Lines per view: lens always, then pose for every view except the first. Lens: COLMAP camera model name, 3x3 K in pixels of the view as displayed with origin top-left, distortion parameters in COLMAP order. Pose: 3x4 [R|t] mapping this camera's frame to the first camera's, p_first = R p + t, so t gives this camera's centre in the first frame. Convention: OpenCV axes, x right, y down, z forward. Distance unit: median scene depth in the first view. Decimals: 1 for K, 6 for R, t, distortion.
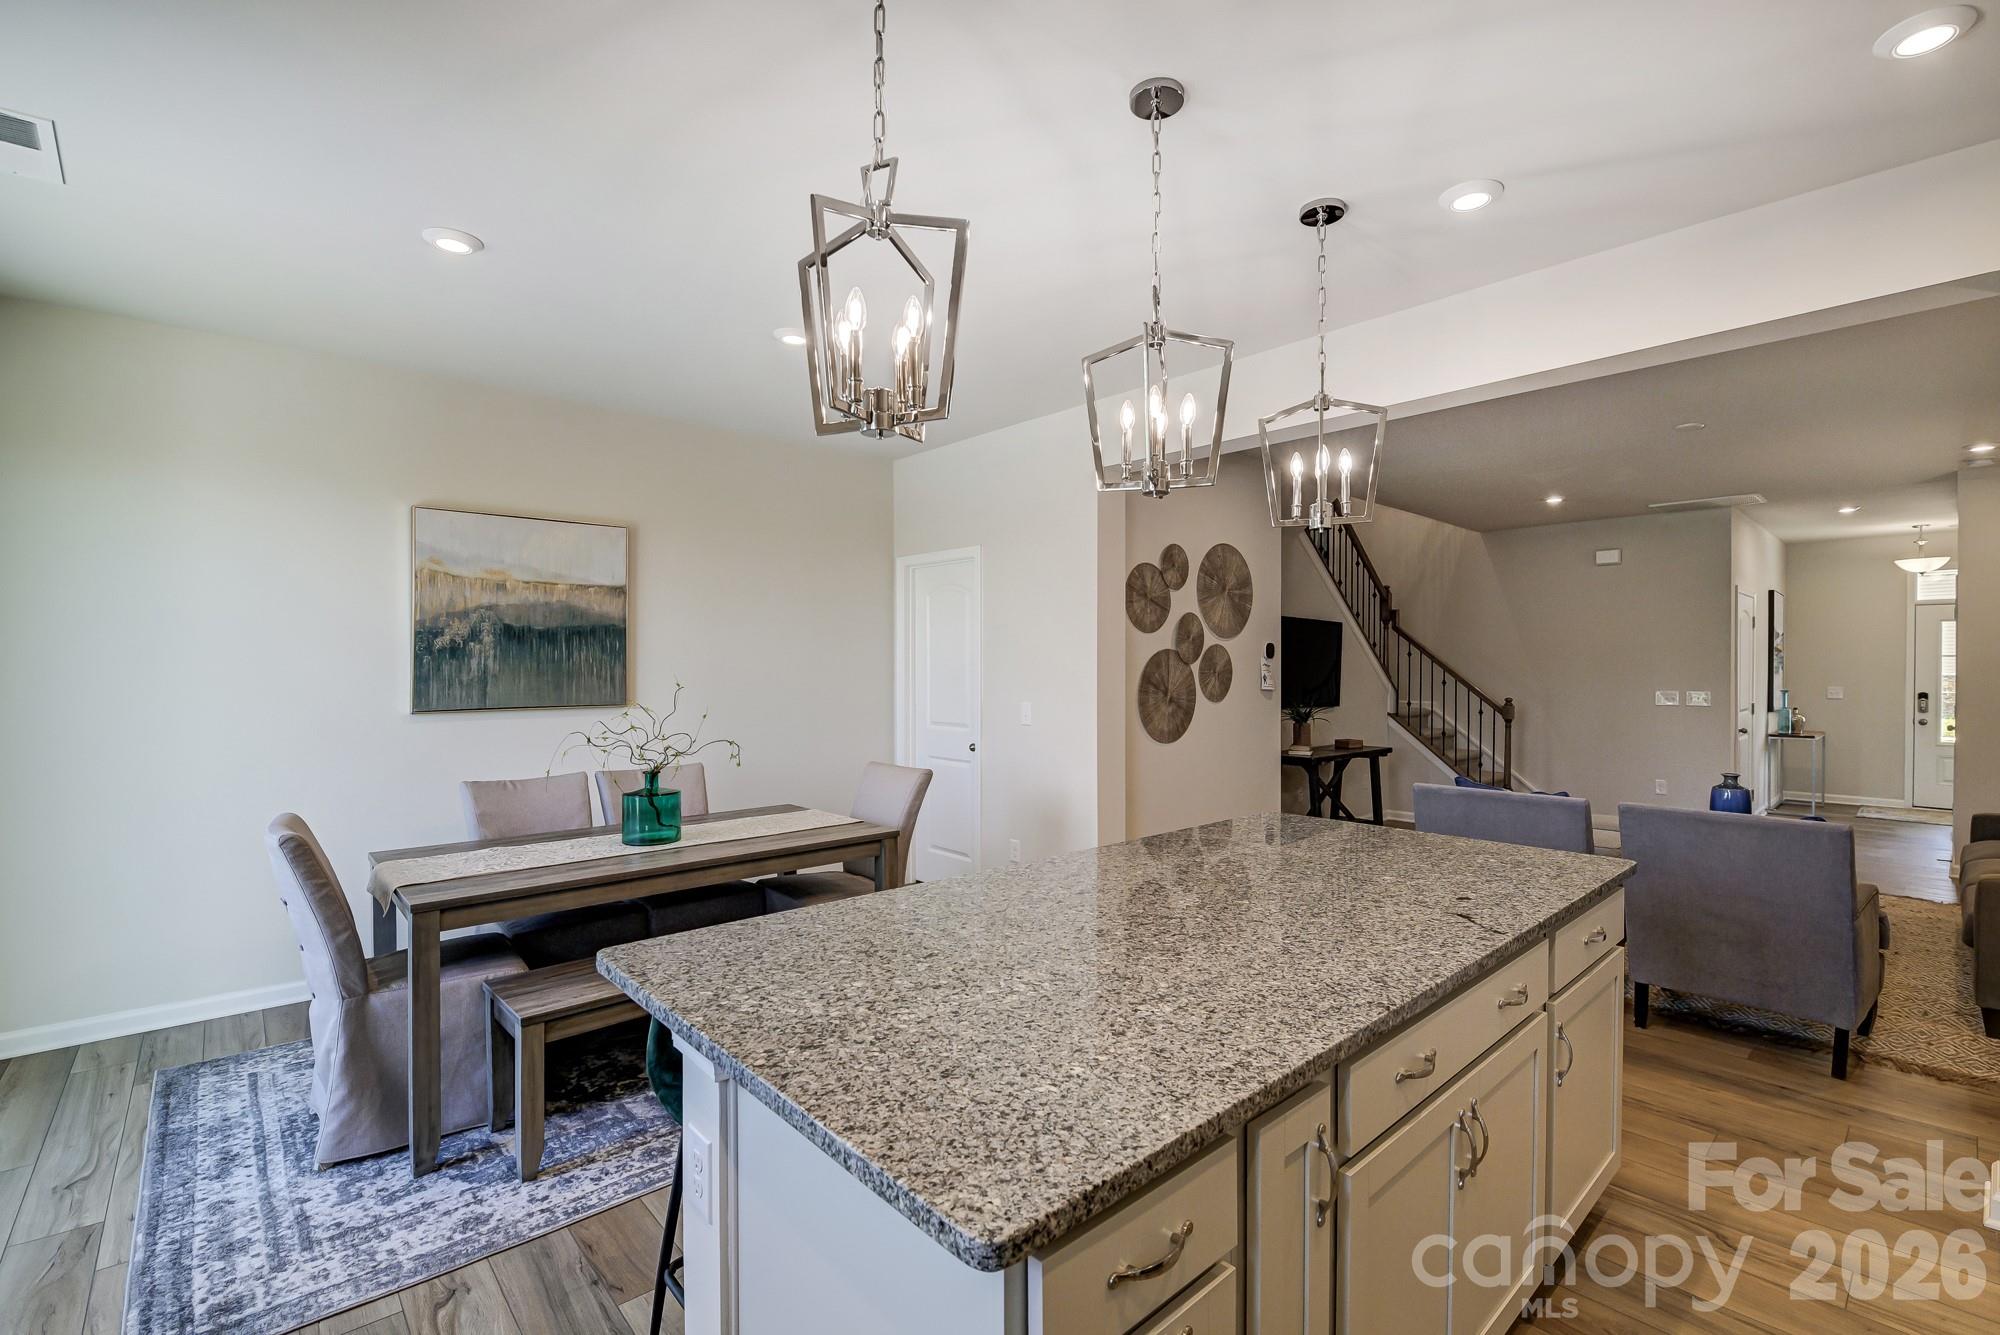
lens RADIAL K [[886.5, 0, 1007.9], [0, 886.5, 671.0], [0, 0, 1]] dist [0.000099, -0.009487]
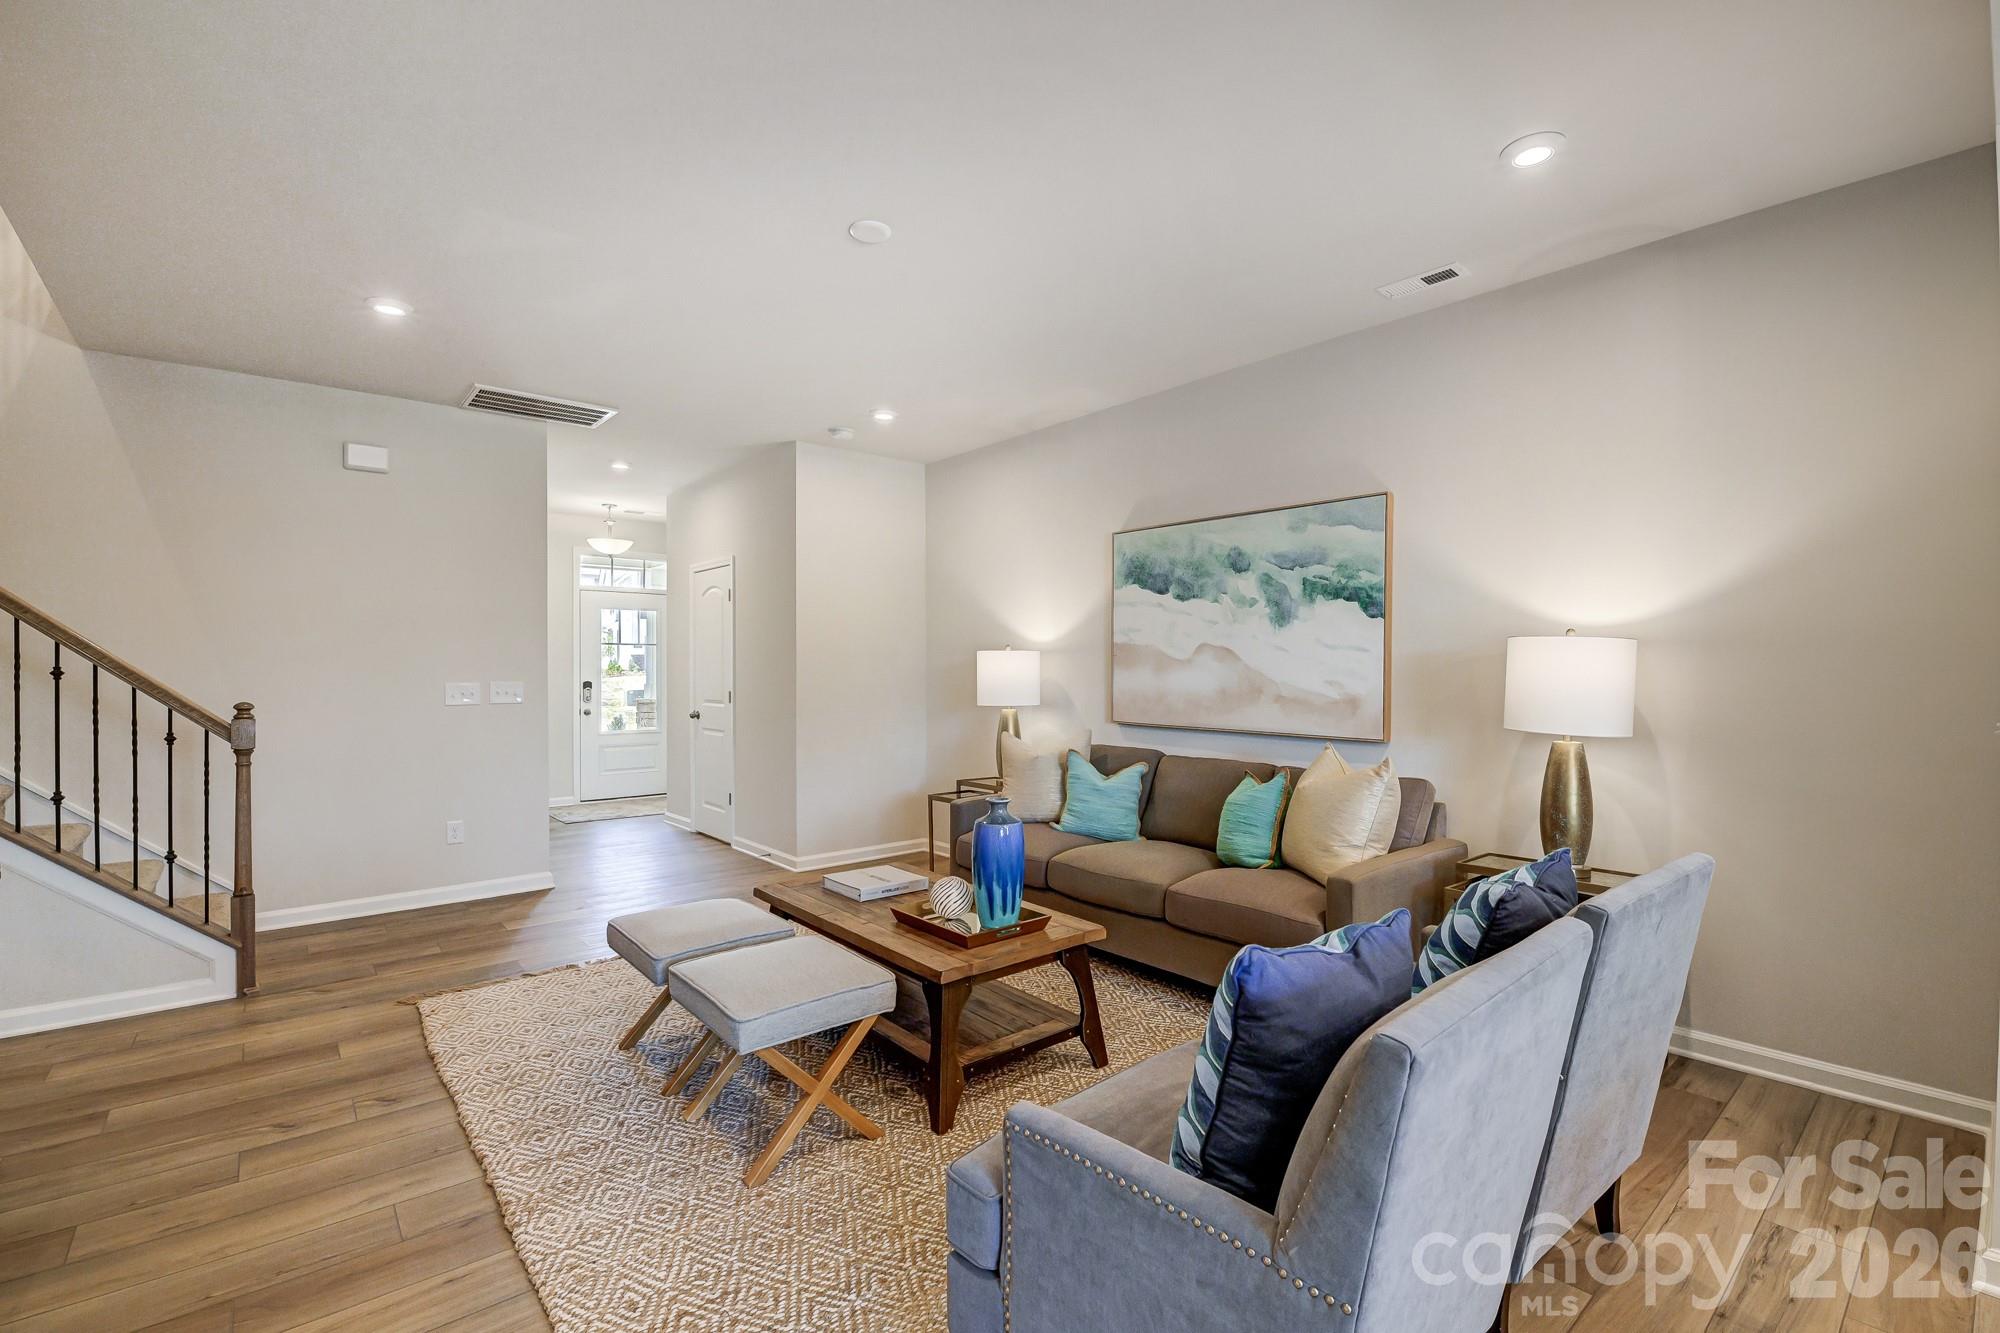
lens RADIAL K [[861.1, 0, 1000.0], [0, 861.1, 666.5], [0, 0, 1]] dist [0.001141, -0.007974]
pose [[0.026862, 0.002519, 0.999636, 0.121621], [0.006064, 0.999978, -0.002683, 0.015028], [-0.999621, 0.006134, 0.026846, 0.583990]]
